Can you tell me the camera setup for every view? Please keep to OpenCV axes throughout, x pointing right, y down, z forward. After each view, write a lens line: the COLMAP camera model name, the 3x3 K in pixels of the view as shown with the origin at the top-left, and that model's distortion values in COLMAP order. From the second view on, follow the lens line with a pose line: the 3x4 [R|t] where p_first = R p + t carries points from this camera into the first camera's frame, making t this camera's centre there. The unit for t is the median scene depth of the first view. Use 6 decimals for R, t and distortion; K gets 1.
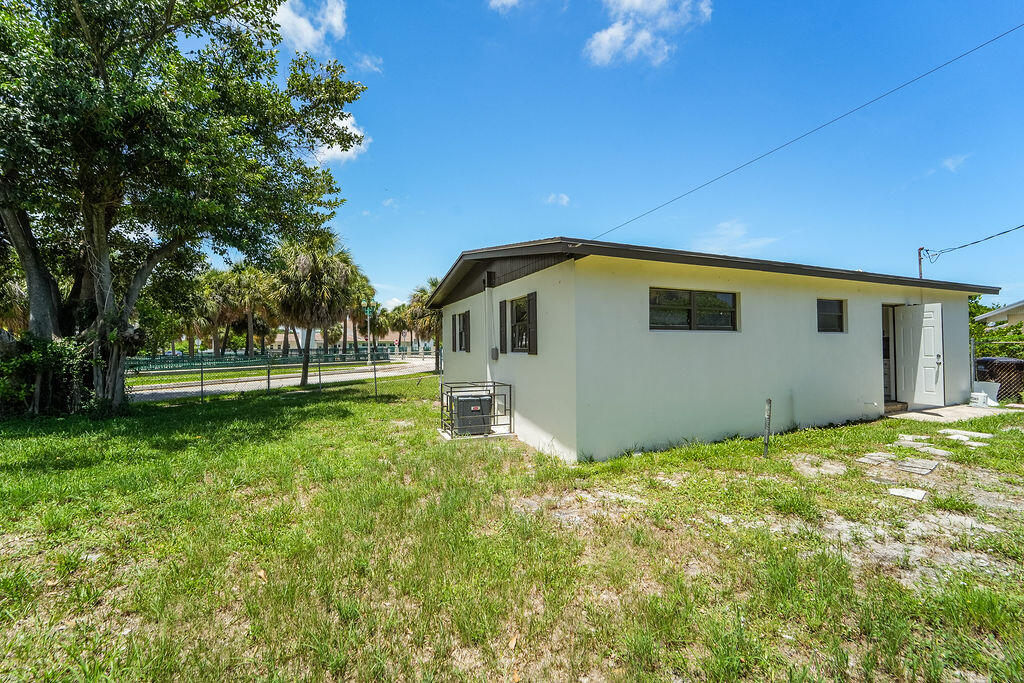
lens RADIAL K [[397.4, 0, 511.8], [0, 397.4, 340.7], [0, 0, 1]] dist [-0.022587, -0.000154]
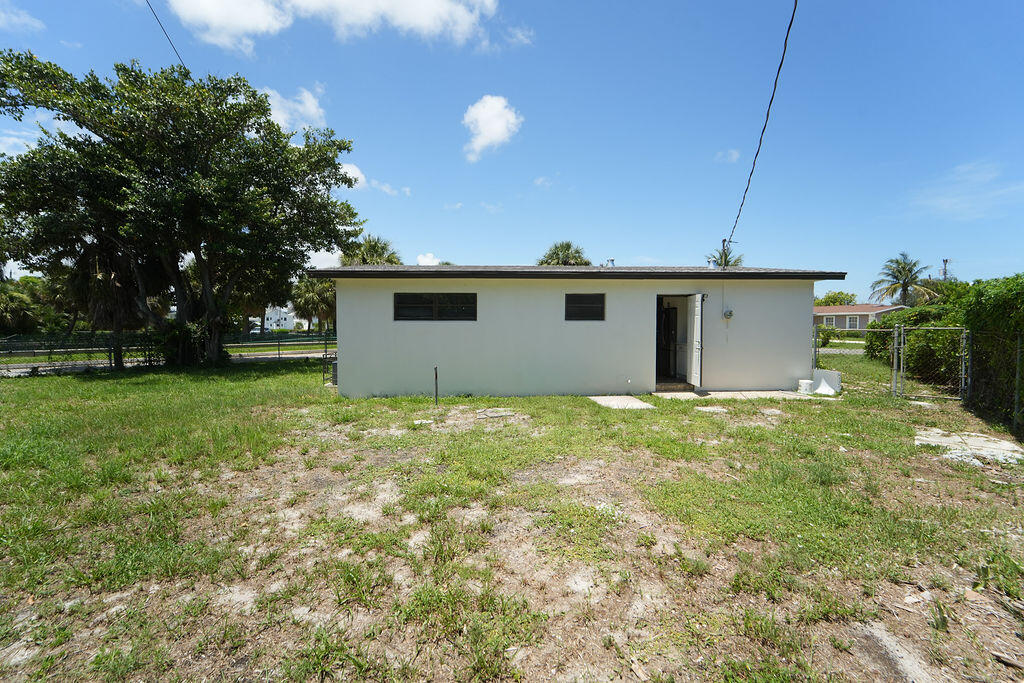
lens RADIAL K [[419.1, 0, 512.0], [0, 419.1, 343.5], [0, 0, 1]] dist [-0.012757, -0.000202]
pose [[0.933012, 0.022001, -0.359173, 0.928527], [-0.005154, 0.998844, 0.047793, -0.010063], [0.359809, -0.042740, 0.932046, -0.272336]]
